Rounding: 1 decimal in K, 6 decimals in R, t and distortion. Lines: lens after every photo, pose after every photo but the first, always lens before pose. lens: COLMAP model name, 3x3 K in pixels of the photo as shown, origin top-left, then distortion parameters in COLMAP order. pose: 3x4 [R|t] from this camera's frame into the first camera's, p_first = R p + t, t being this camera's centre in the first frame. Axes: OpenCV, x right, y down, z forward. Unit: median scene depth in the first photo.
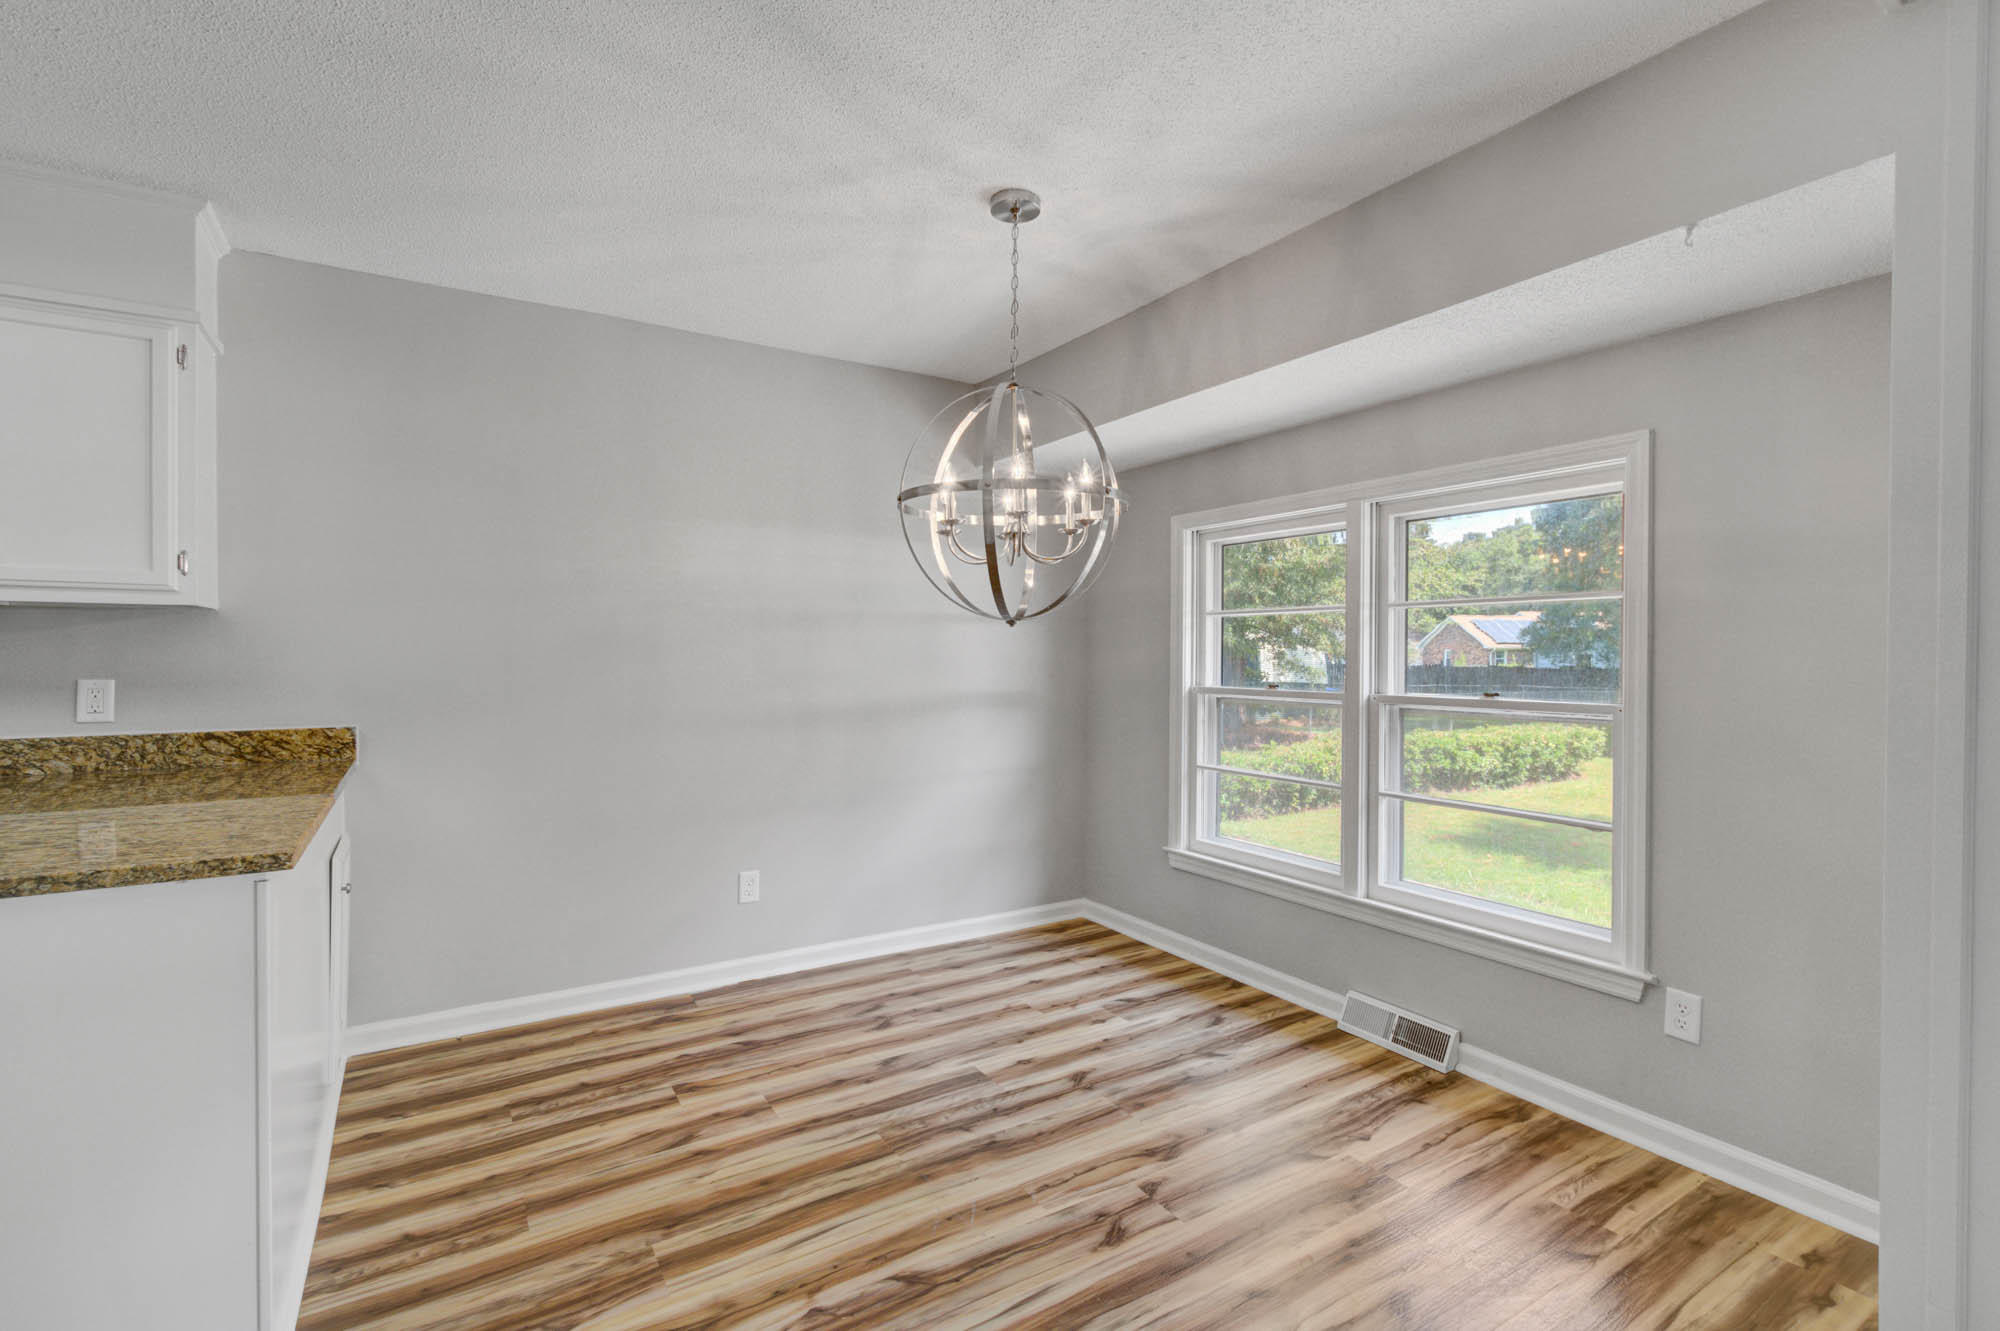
lens RADIAL K [[926.7, 0, 1005.4], [0, 926.7, 657.0], [0, 0, 1]] dist [0.002737, -0.000303]
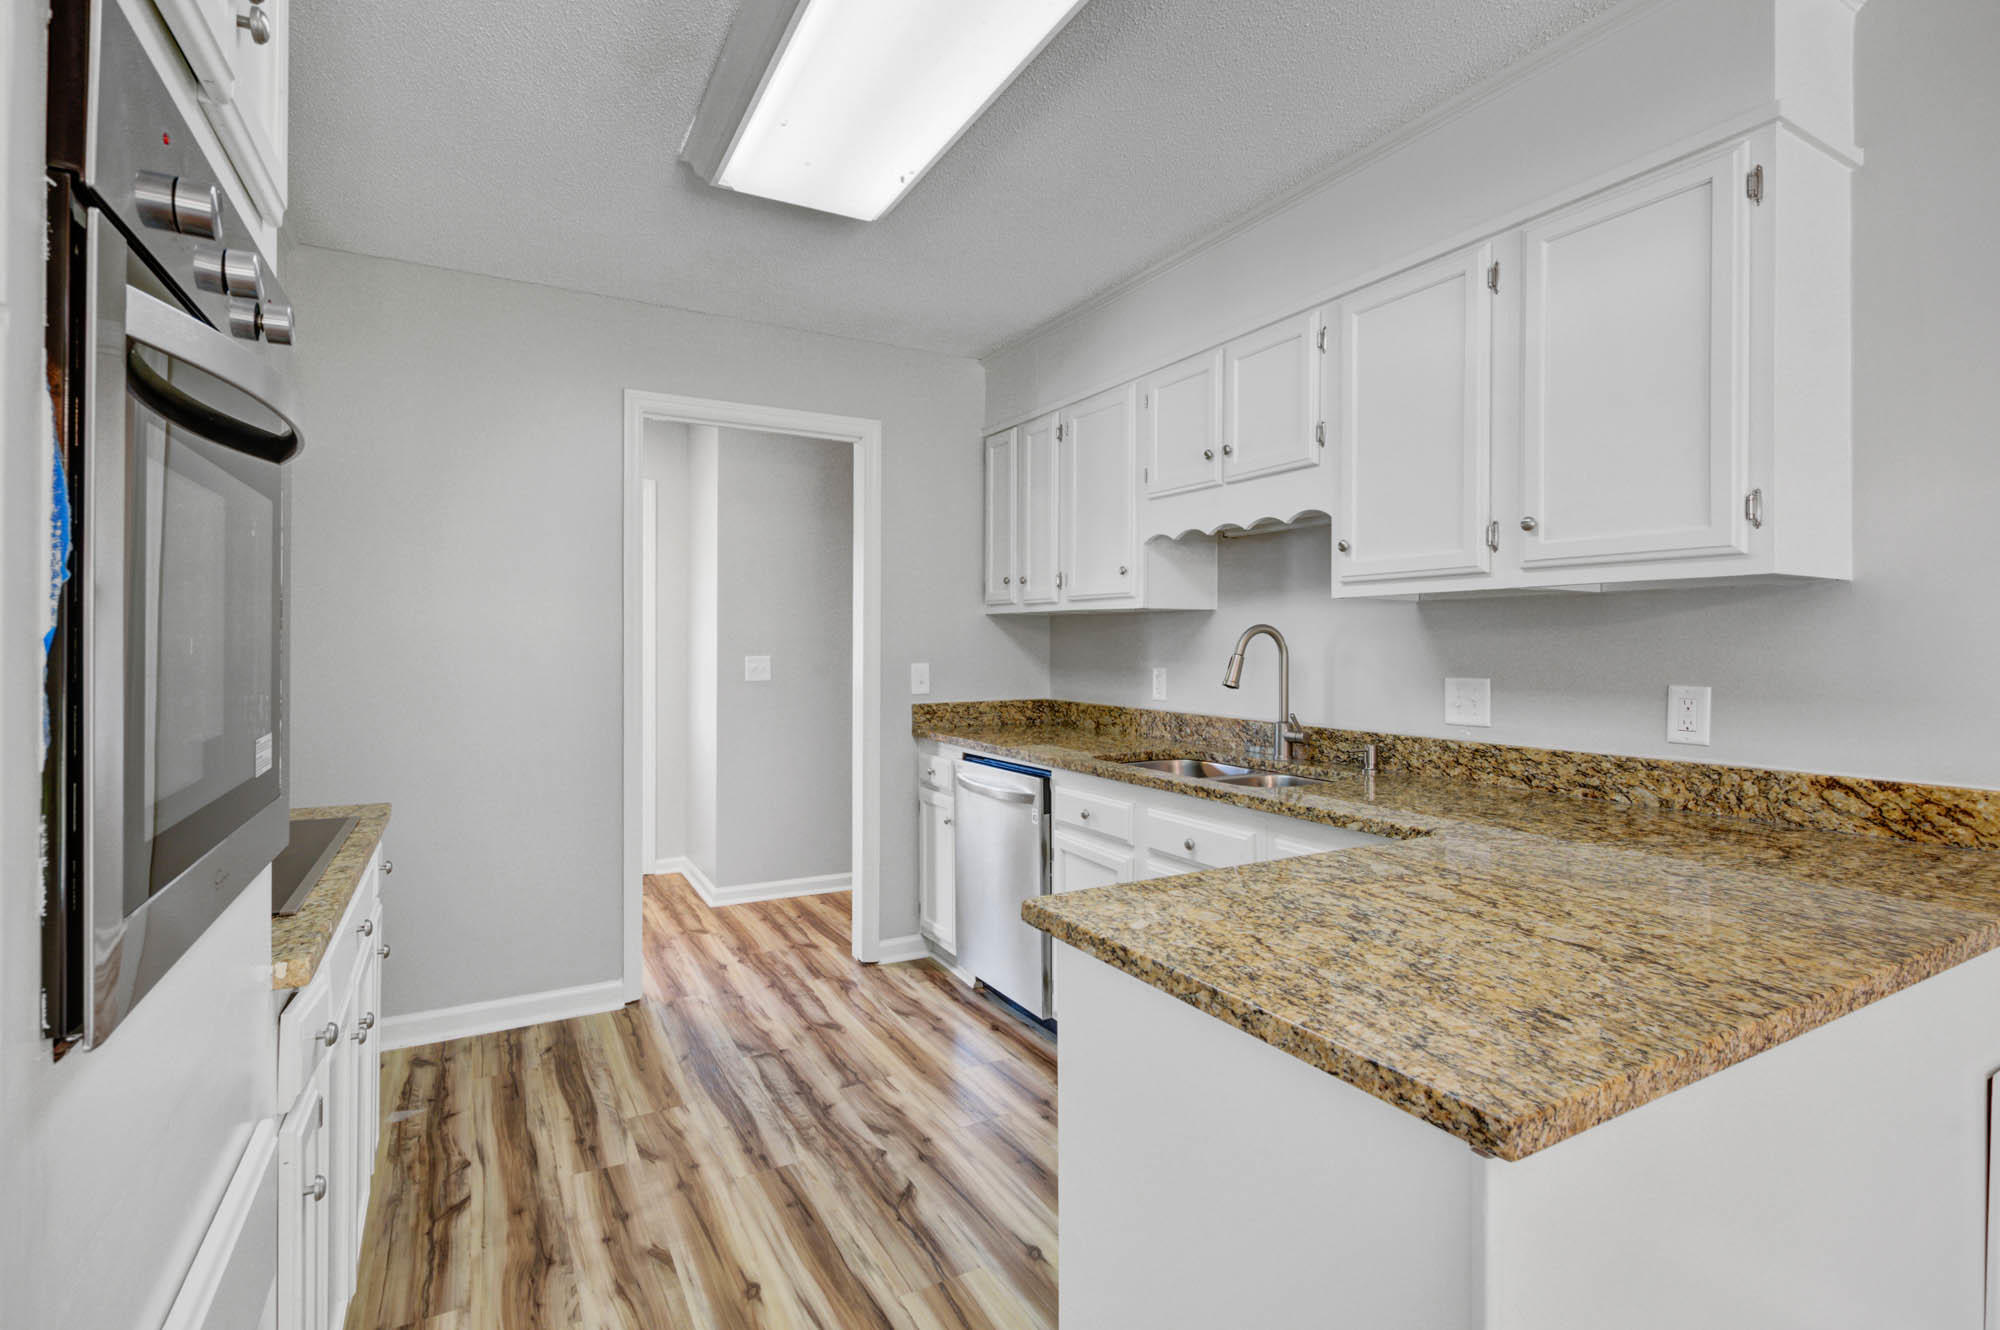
lens RADIAL K [[926.7, 0, 1010.5], [0, 926.7, 652.5], [0, 0, 1]] dist [0.002737, -0.000303]
pose [[-0.048744, 0.001469, -0.998810, -0.211116], [-0.006906, 0.999975, 0.001807, -0.000094], [0.998787, 0.006985, -0.048733, 0.490959]]
